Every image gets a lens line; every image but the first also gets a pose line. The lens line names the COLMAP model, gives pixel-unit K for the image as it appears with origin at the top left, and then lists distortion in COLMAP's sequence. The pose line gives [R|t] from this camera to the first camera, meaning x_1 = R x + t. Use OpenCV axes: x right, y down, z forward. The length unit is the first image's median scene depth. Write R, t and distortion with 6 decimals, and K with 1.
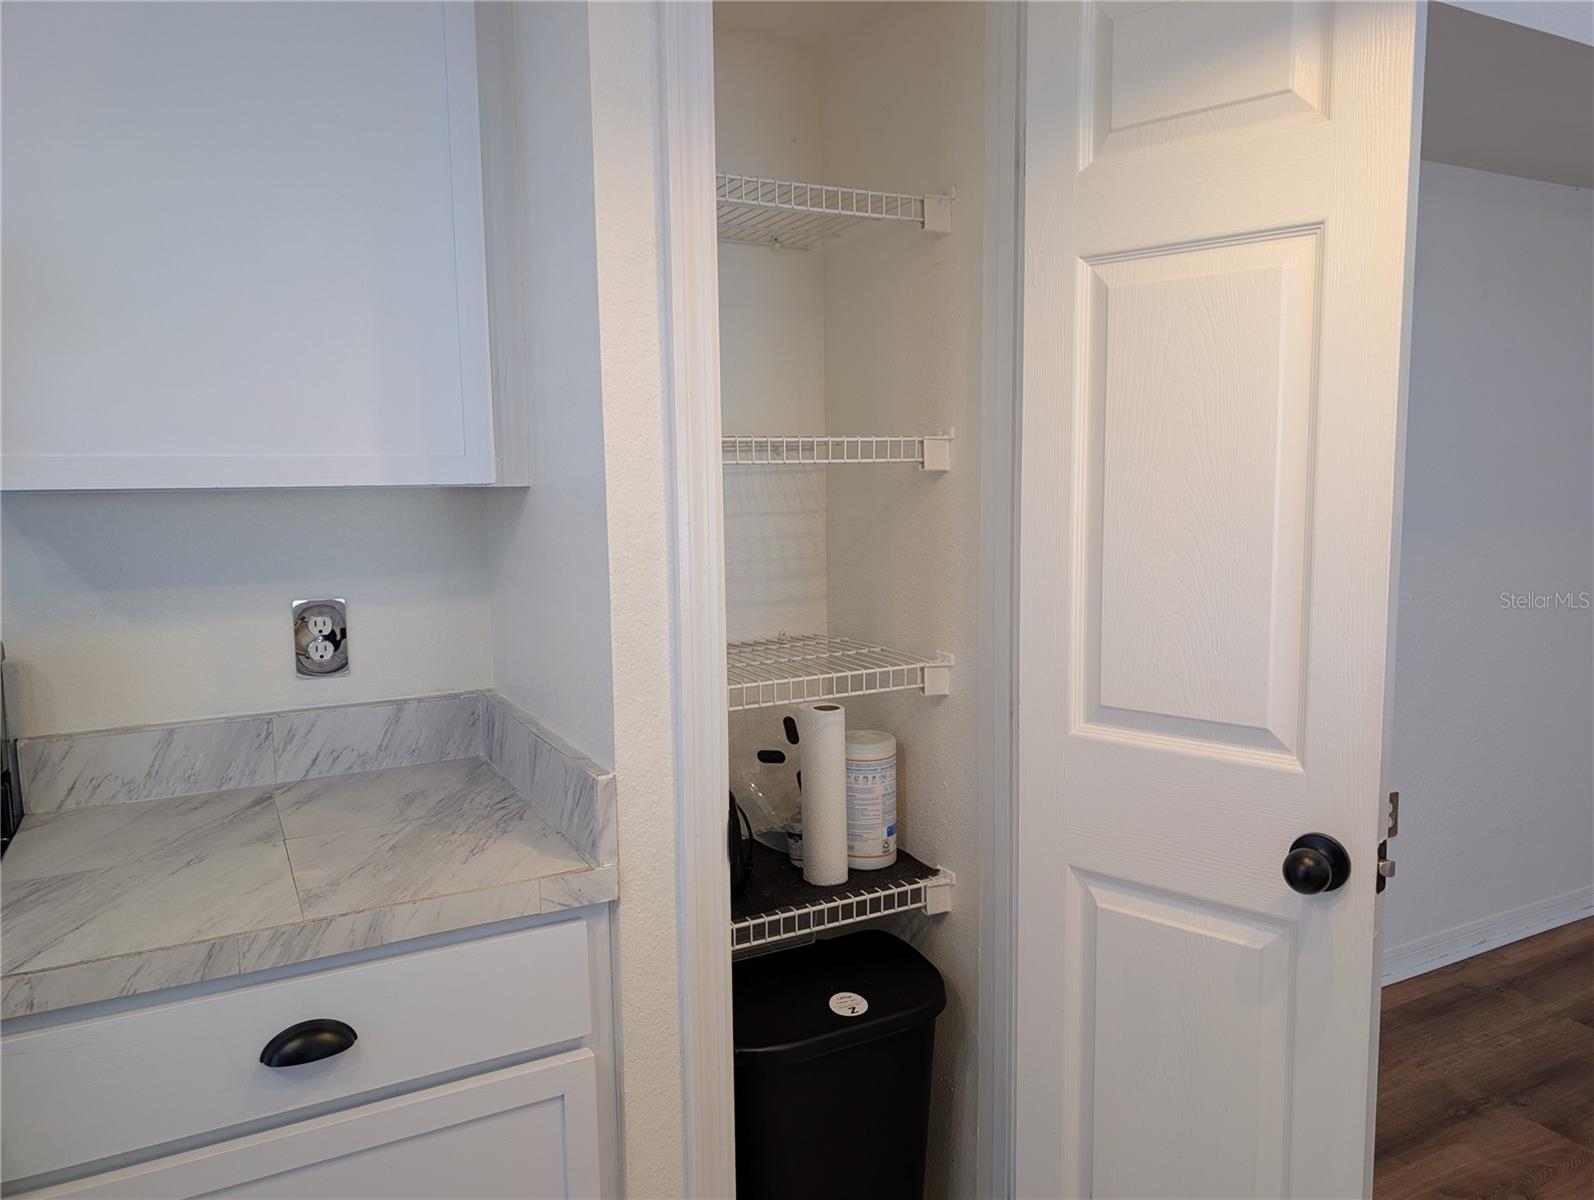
lens RADIAL K [[1140.9, 0, 797.0], [0, 1140.9, 600.0], [0, 0, 1]] dist [0.005281, 0.000779]
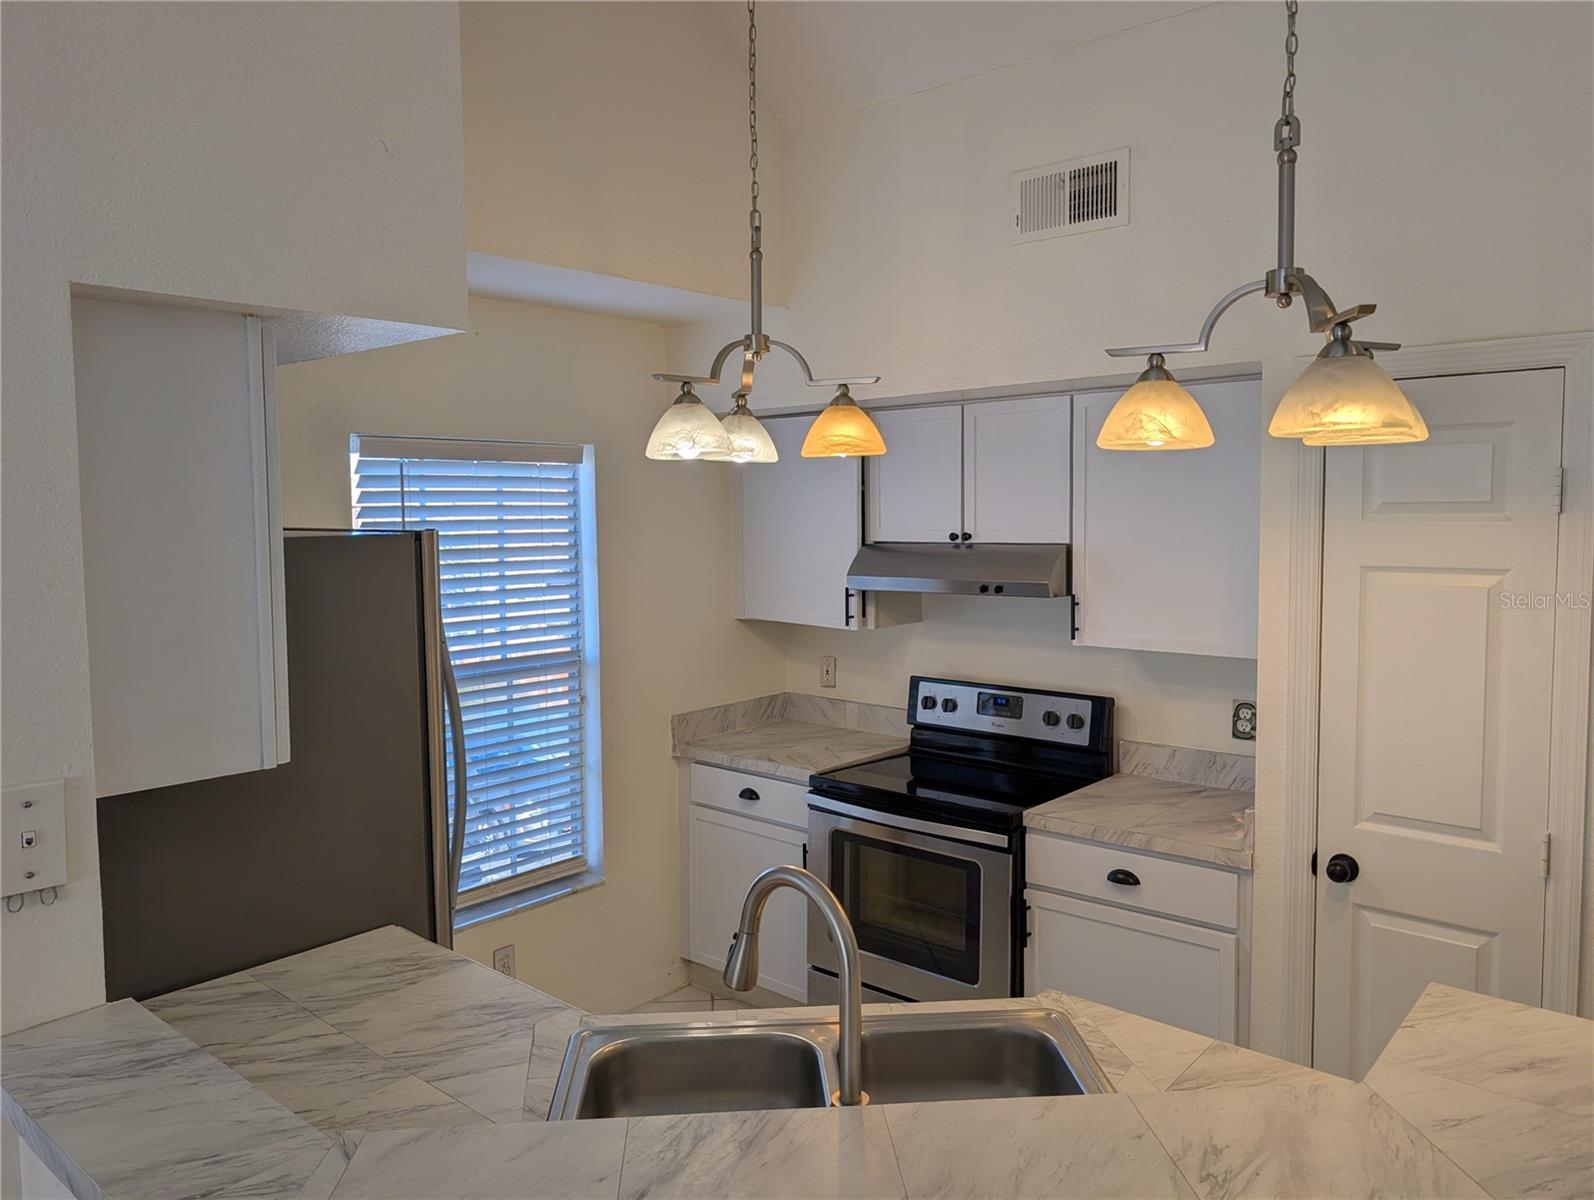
lens RADIAL K [[1130.0, 0, 806.5], [0, 1130.0, 577.2], [0, 0, 1]] dist [0.019329, -0.005684]
pose [[0.361343, 0.065012, -0.930164, 1.289264], [-0.094125, 0.995014, 0.032979, -0.238550], [0.927670, 0.075635, 0.365661, -0.506206]]
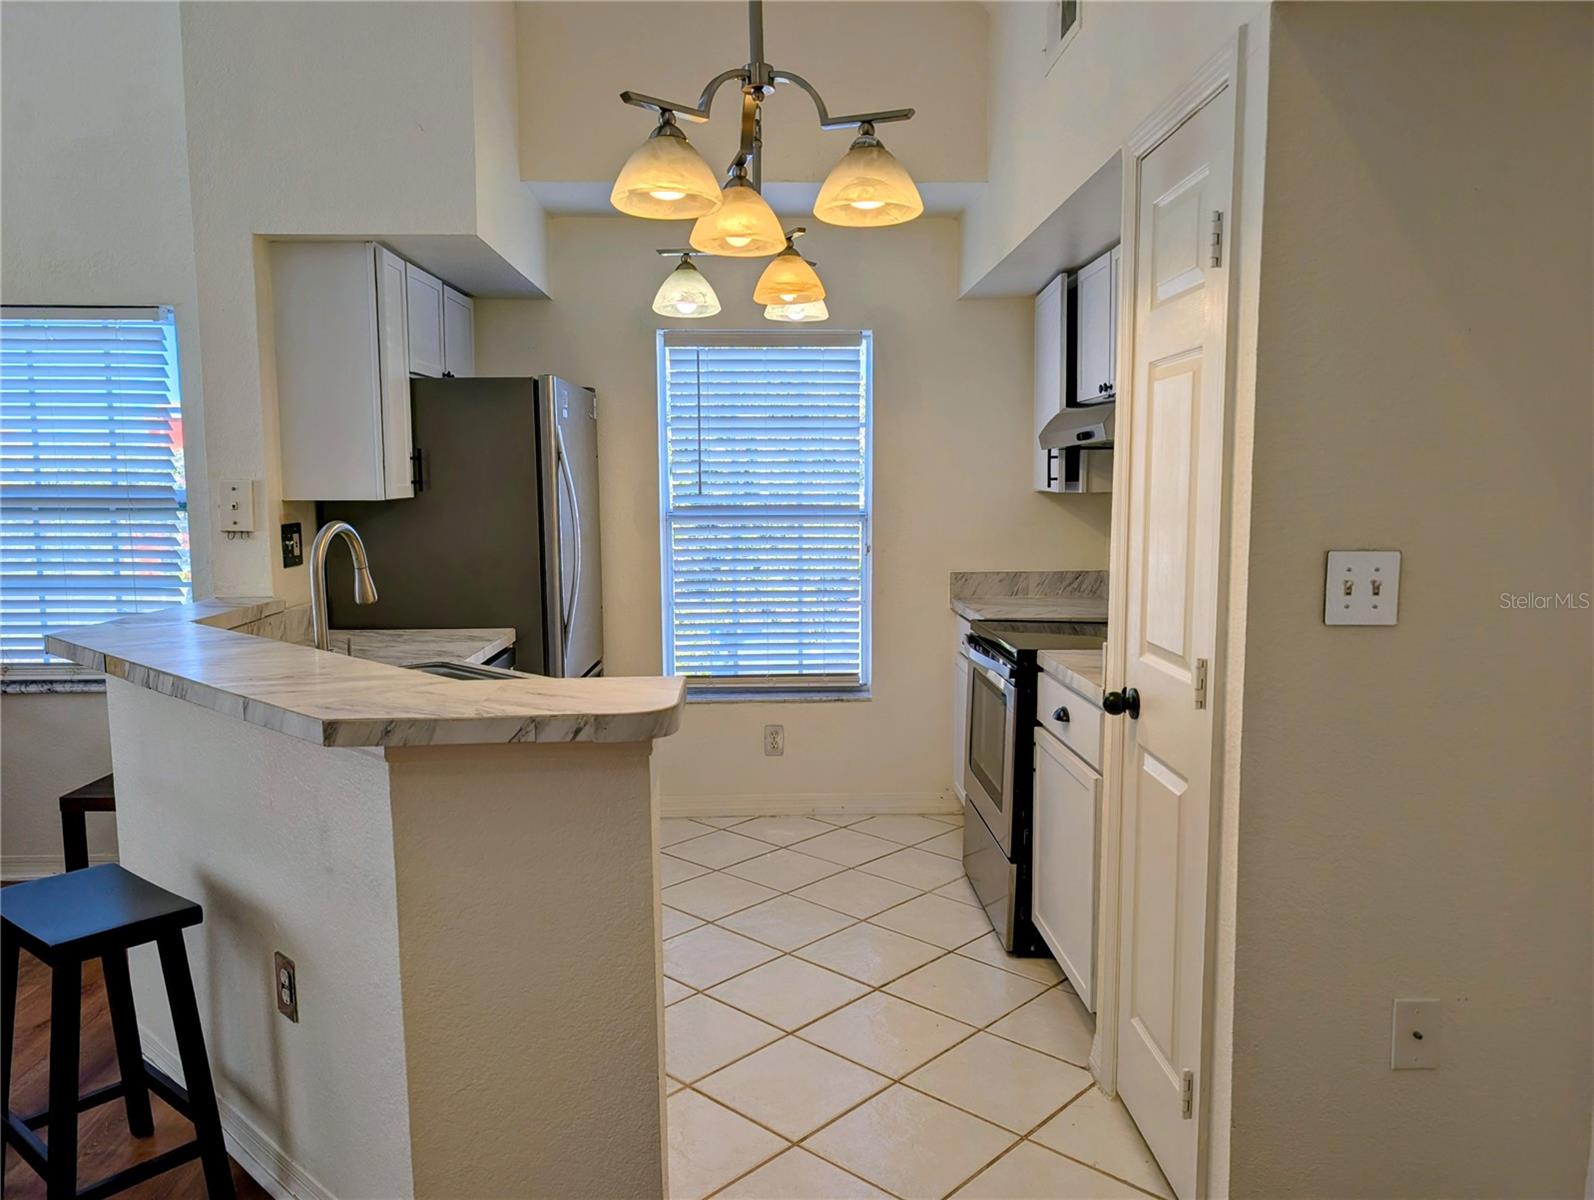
lens RADIAL K [[1139.6, 0, 800.0], [0, 1139.6, 598.1], [0, 0, 1]] dist [0.018977, -0.006320]
pose [[-0.440392, 0.102702, -0.891912, 1.604791], [-0.088888, 0.983567, 0.157145, -0.164247], [0.893394, 0.148486, -0.424026, 1.186600]]
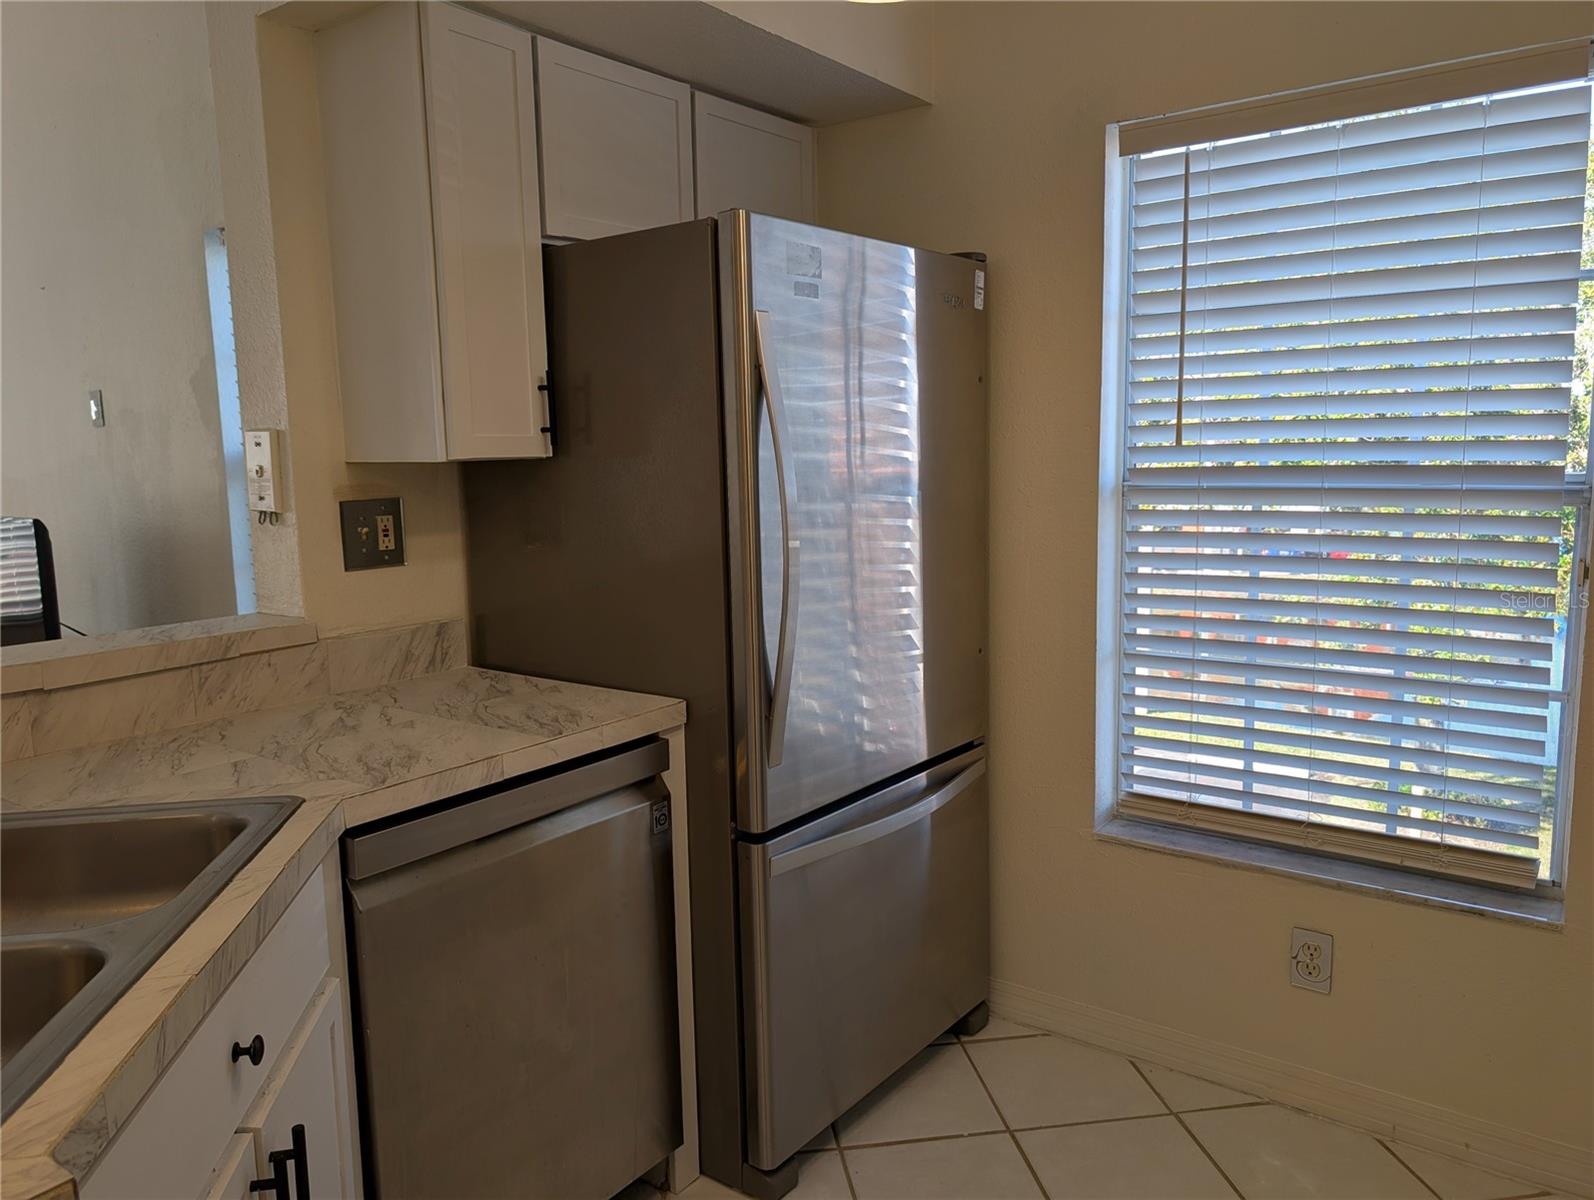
lens RADIAL K [[1133.6, 0, 800.7], [0, 1133.6, 599.6], [0, 0, 1]] dist [0.008050, -0.001252]
pose [[-0.900210, 0.081977, -0.427671, 0.077271], [-0.020983, 0.972813, 0.230638, -0.073902], [0.434951, 0.216596, -0.874016, 0.763662]]
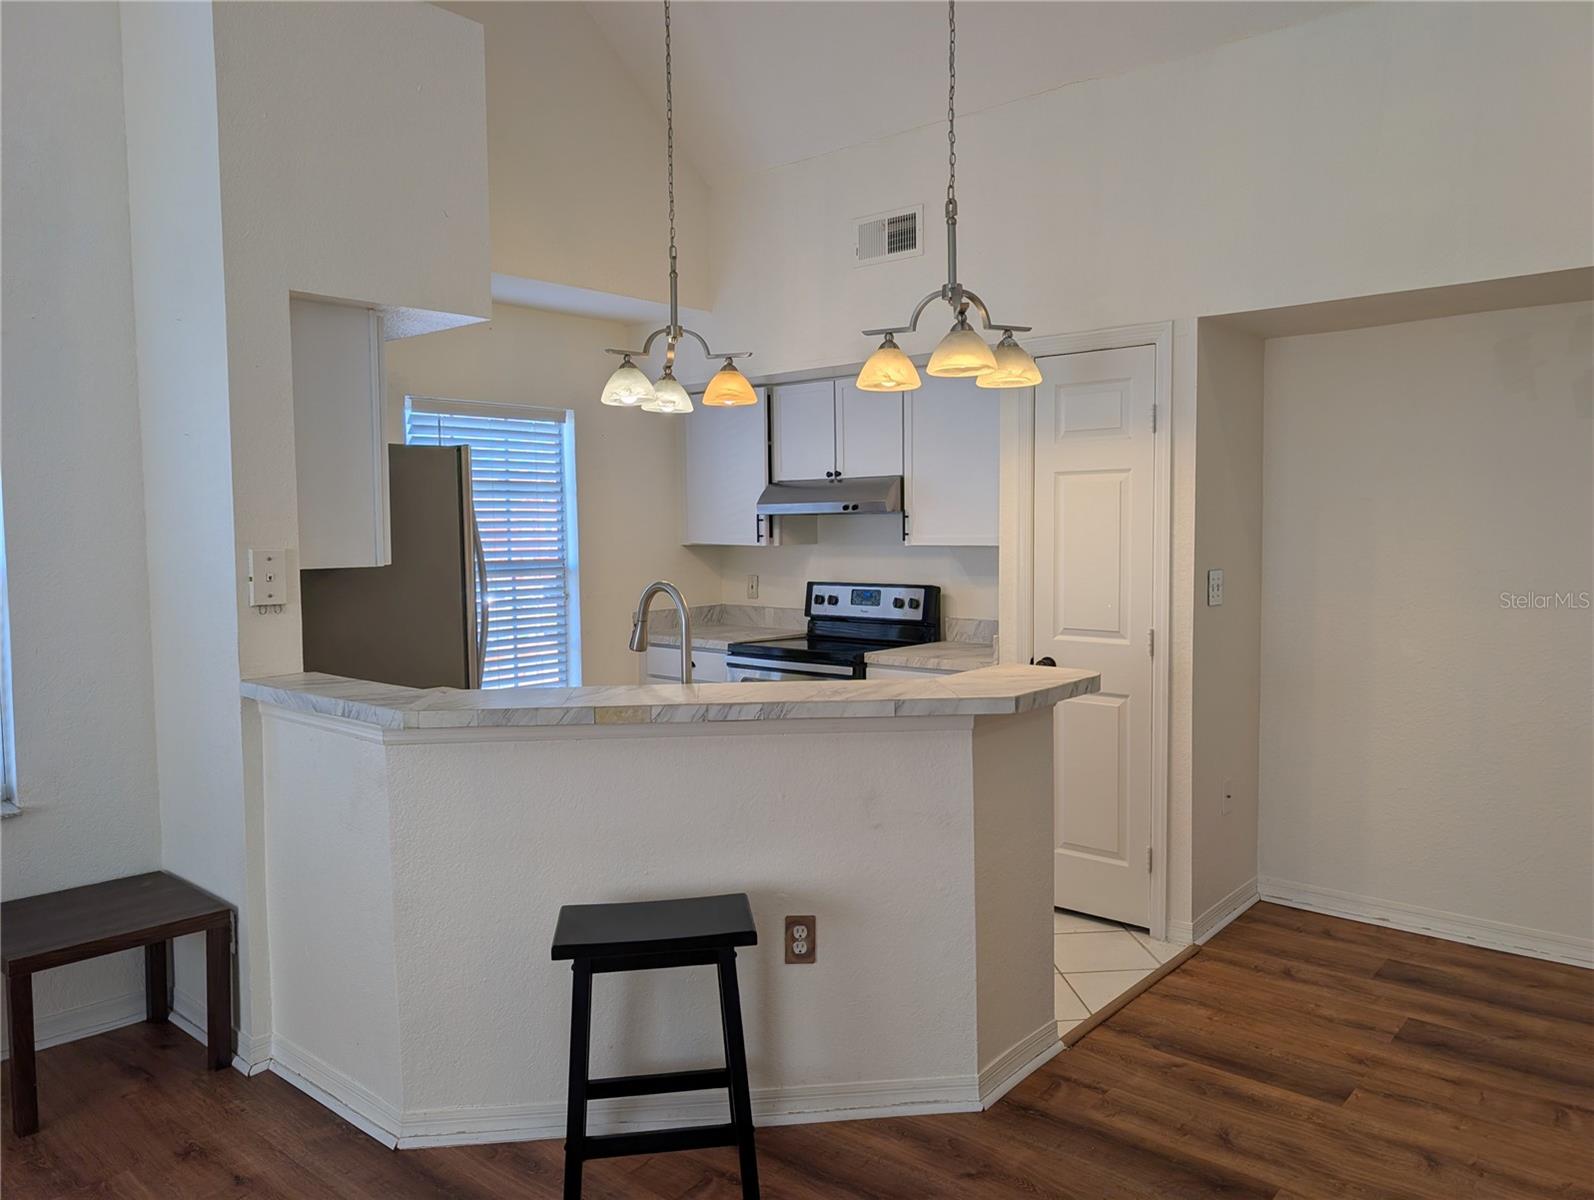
lens RADIAL K [[1126.7, 0, 816.1], [0, 1126.7, 598.1], [0, 0, 1]] dist [0.037759, -0.035406]
pose [[0.371314, 0.068191, -0.926000, 2.321177], [-0.093084, 0.995009, 0.035947, -0.019469], [0.923829, 0.072848, 0.375809, -0.627566]]
